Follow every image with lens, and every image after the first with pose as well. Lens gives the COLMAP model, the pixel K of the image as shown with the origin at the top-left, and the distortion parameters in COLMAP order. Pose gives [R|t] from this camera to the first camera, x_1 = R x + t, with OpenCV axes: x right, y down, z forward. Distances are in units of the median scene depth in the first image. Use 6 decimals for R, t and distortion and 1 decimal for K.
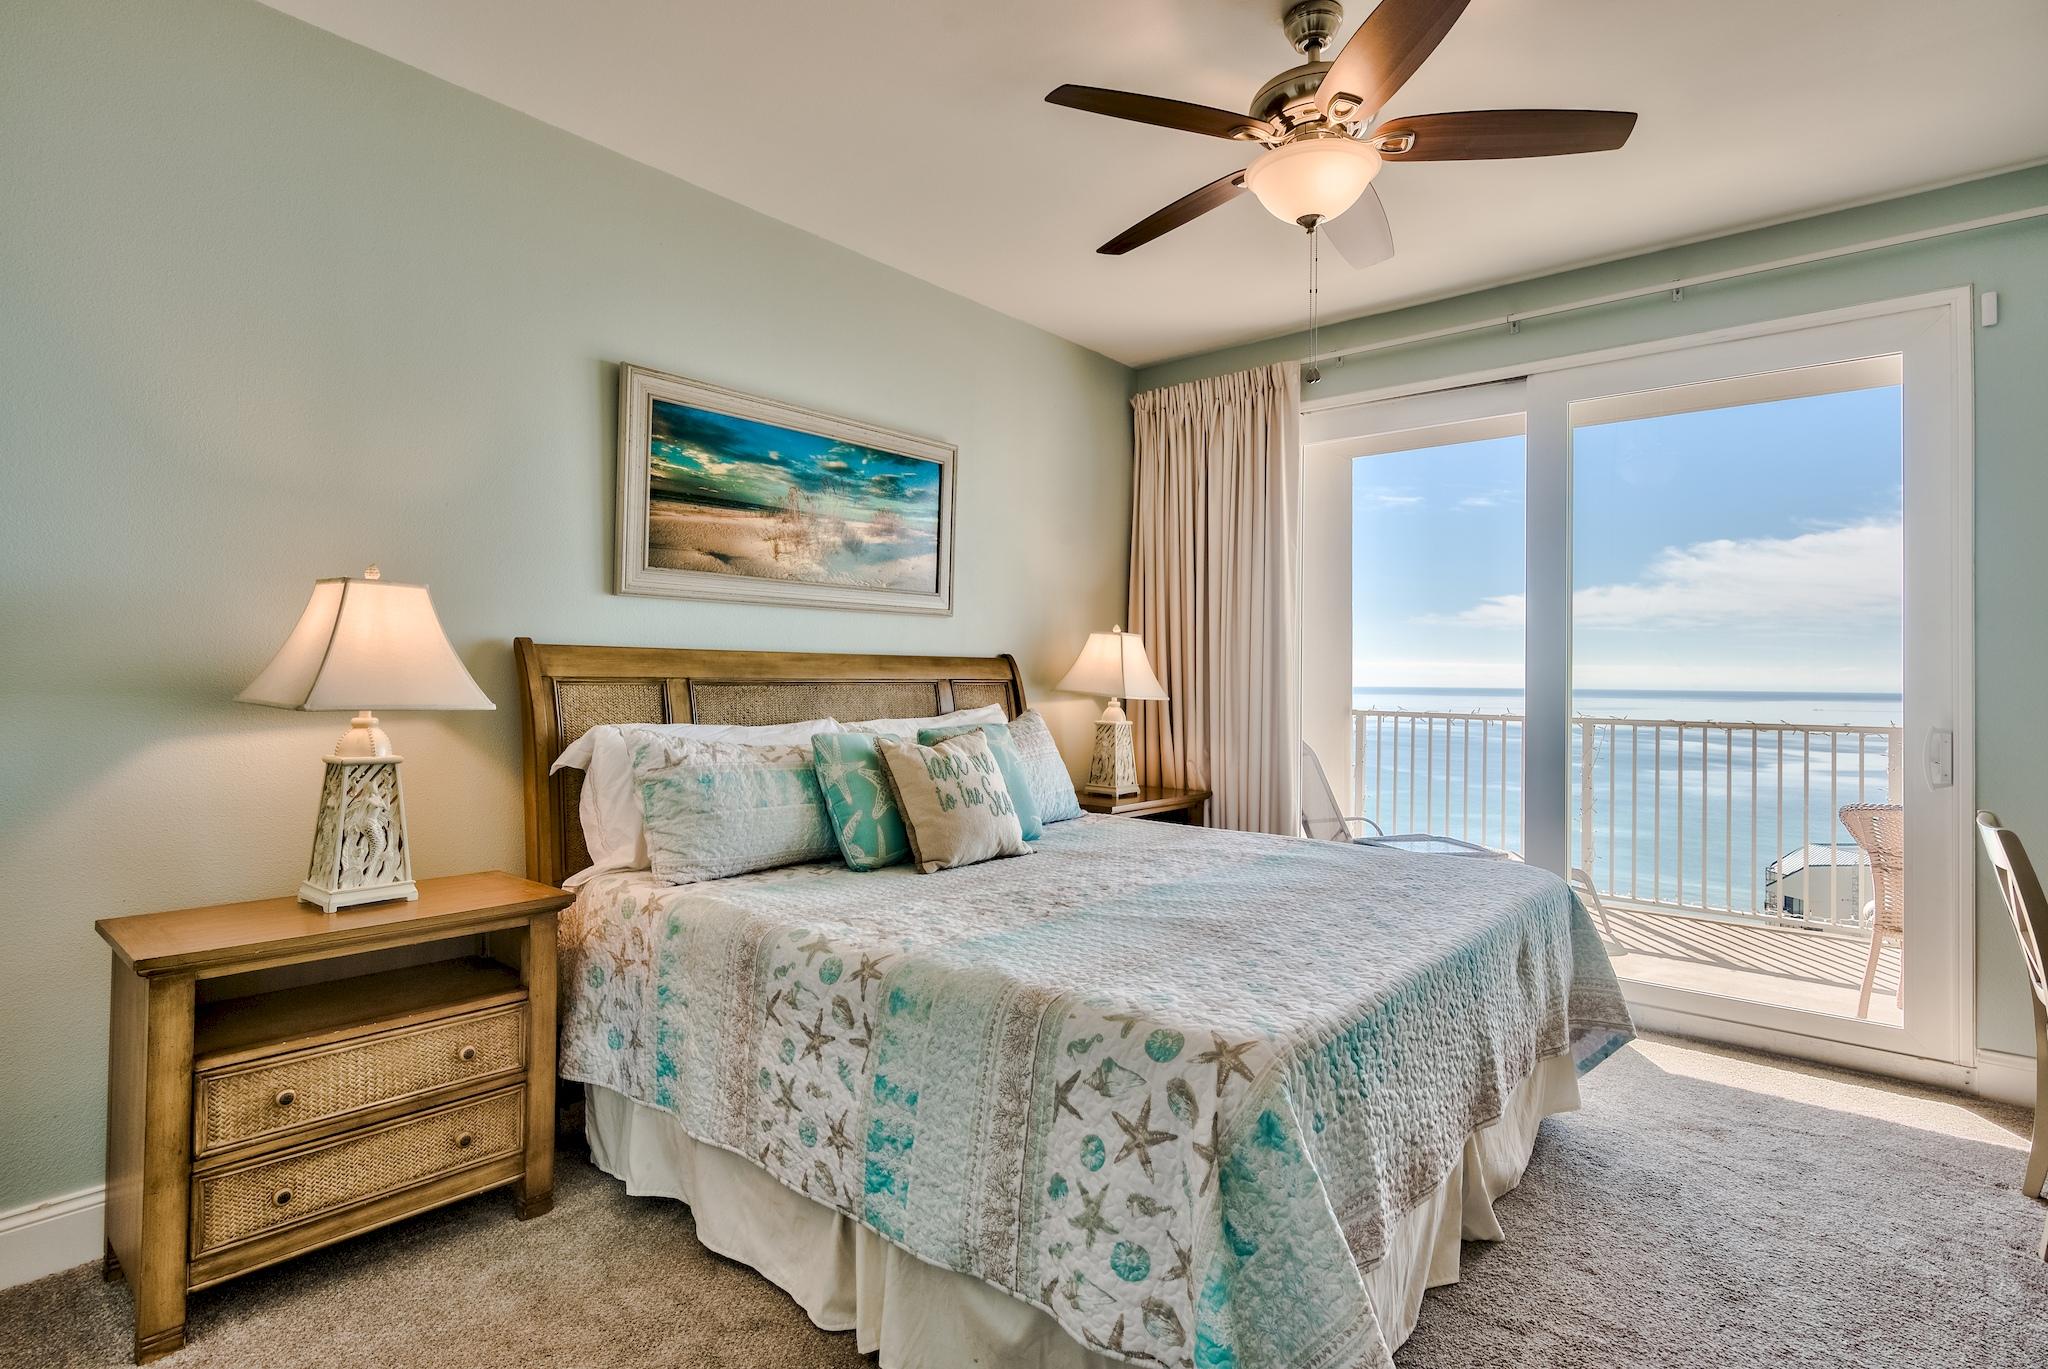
lens RADIAL K [[1001.4, 0, 1027.4], [0, 1001.4, 671.8], [0, 0, 1]] dist [-0.007308, 0.001152]
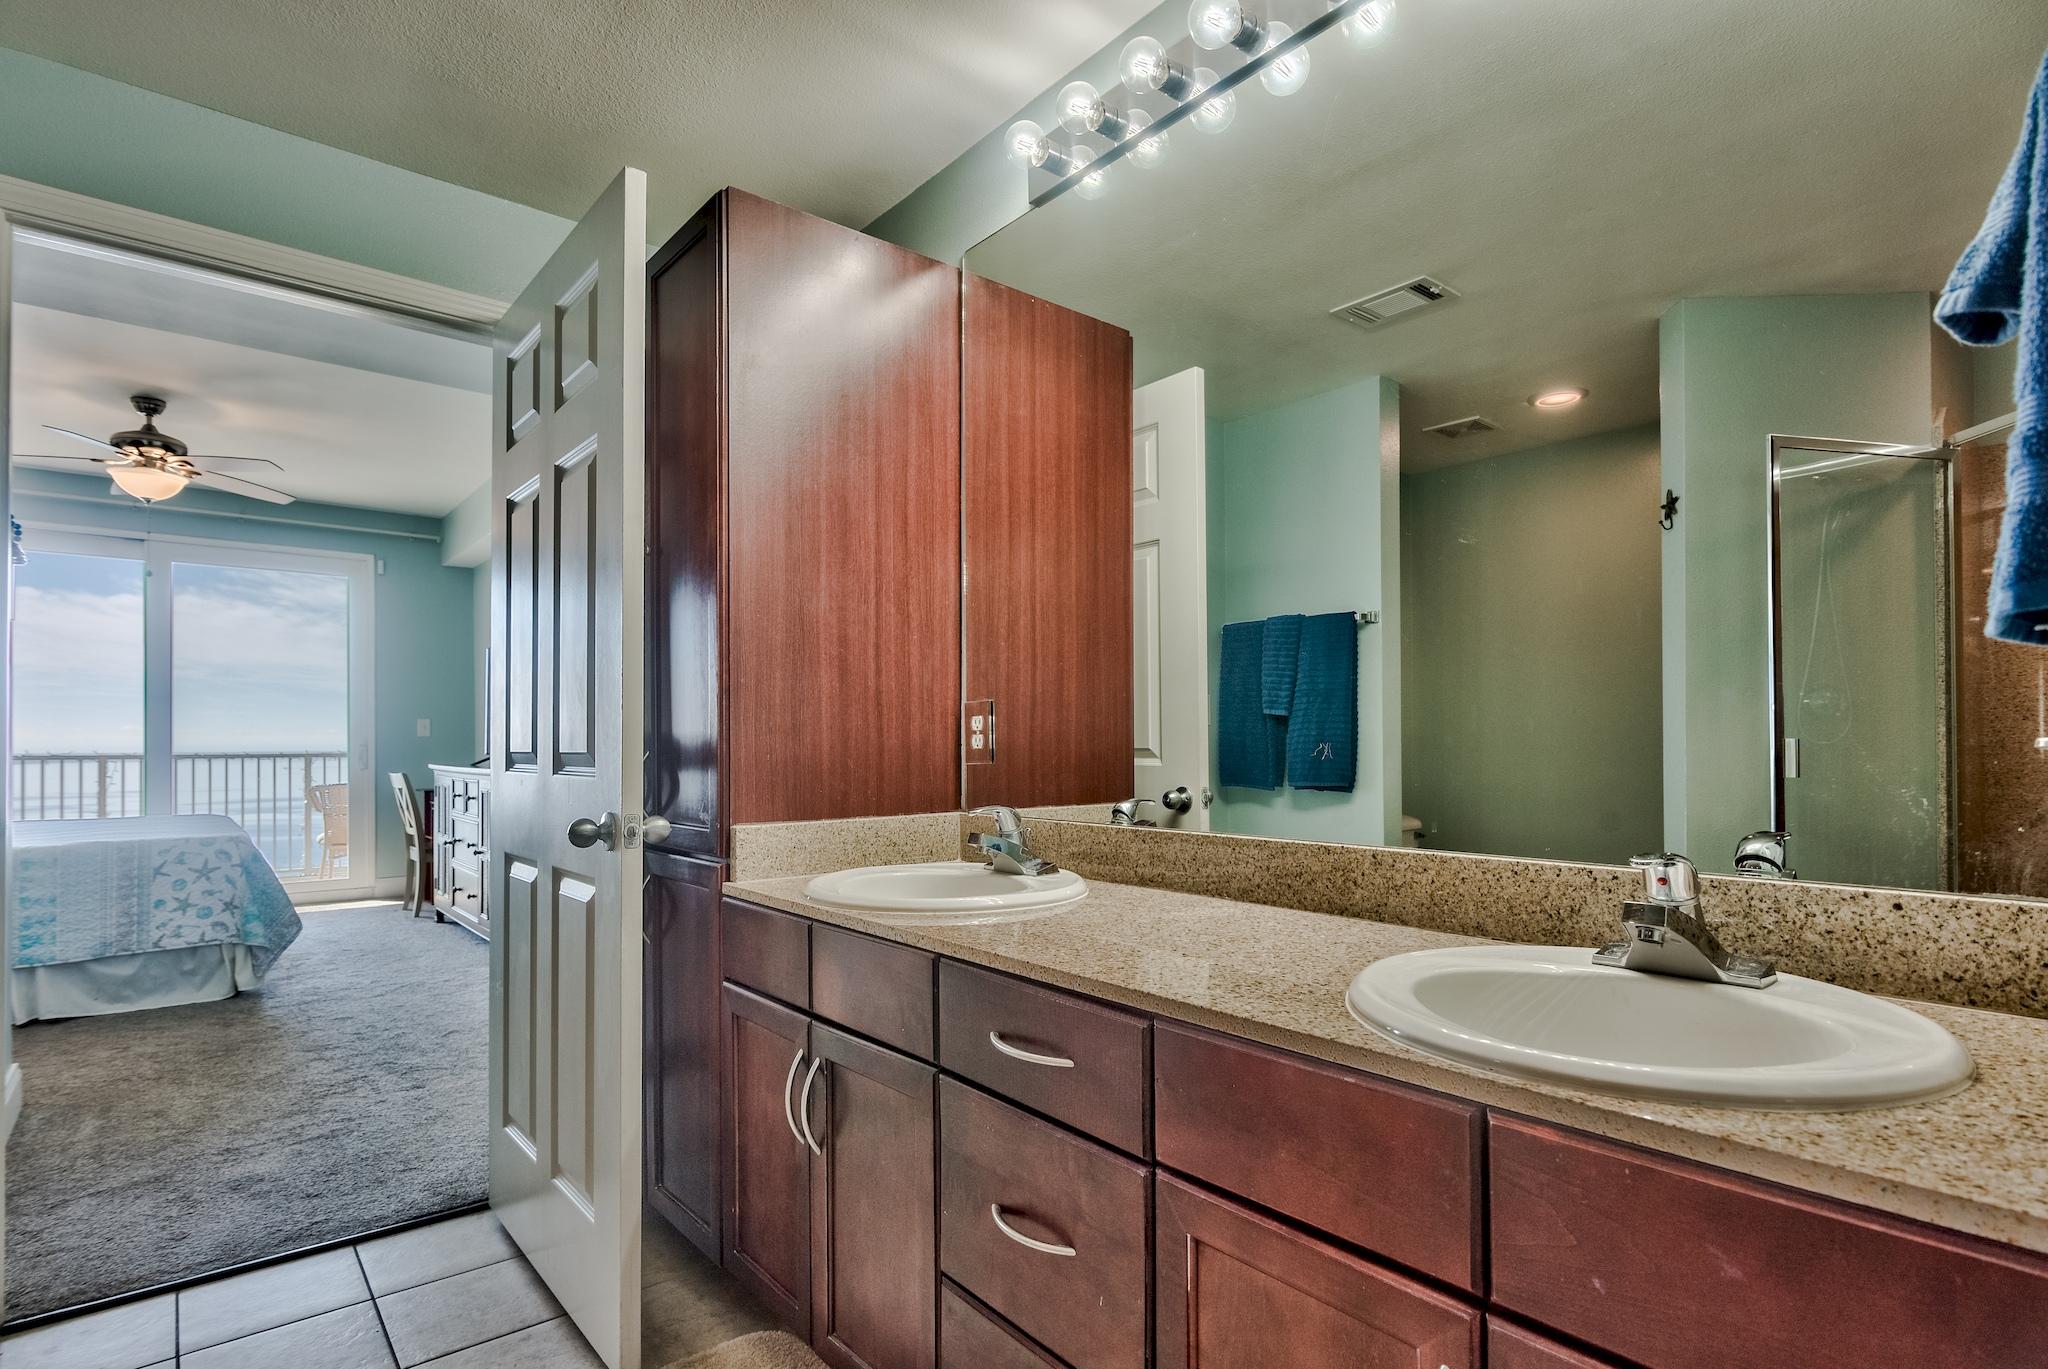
lens RADIAL K [[1001.4, 0, 1015.2], [0, 1001.4, 735.9], [0, 0, 1]] dist [-0.007308, 0.001152]
pose [[0.152493, -0.002708, 0.988301, -2.004968], [-0.004024, 0.999986, 0.003361, 0.039299], [-0.988296, -0.004490, 0.152480, -1.490059]]
